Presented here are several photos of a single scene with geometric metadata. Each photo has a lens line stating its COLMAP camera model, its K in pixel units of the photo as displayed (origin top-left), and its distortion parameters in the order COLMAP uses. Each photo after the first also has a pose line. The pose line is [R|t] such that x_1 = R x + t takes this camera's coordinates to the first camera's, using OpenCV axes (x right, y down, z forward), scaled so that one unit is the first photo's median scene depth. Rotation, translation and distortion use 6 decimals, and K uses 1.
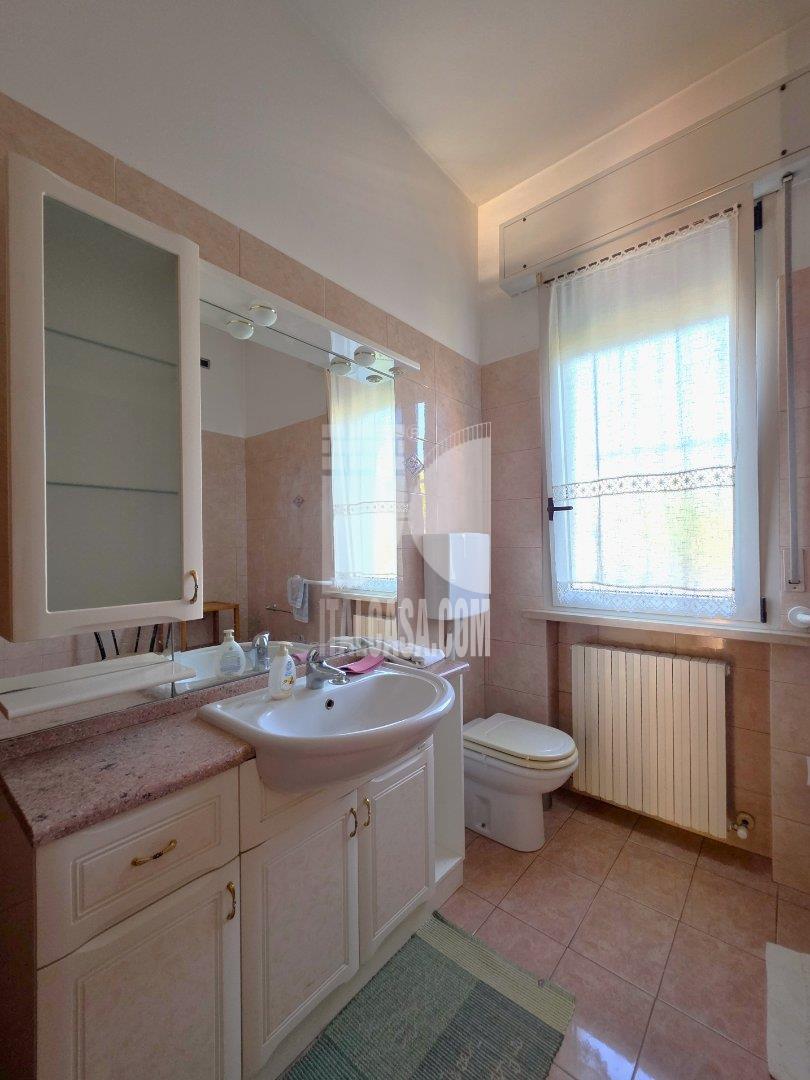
lens RADIAL K [[445.7, 0, 402.4], [0, 445.7, 544.5], [0, 0, 1]] dist [0.000961, 0.000248]
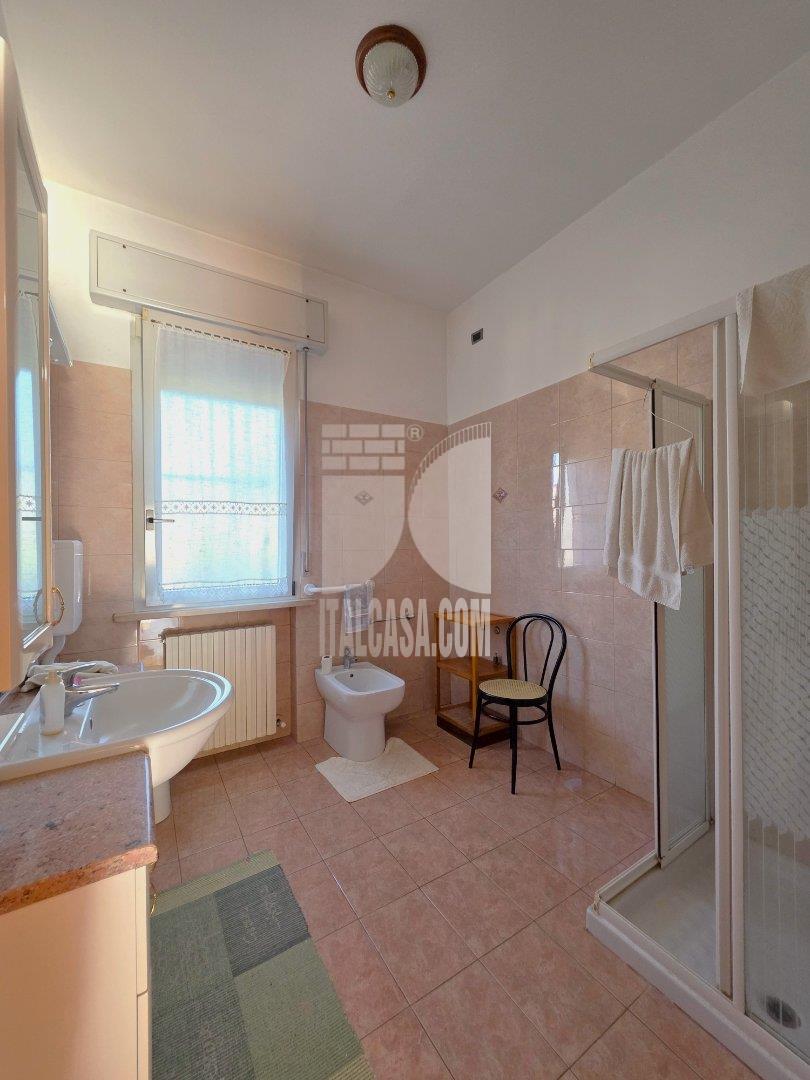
lens RADIAL K [[445.7, 0, 402.4], [0, 445.7, 544.5], [0, 0, 1]] dist [0.000961, 0.000248]
pose [[0.305372, 0.005057, 0.952220, -0.713416], [0.005820, 0.999957, -0.007177, -0.008299], [-0.952215, 0.007733, 0.305329, 0.070821]]
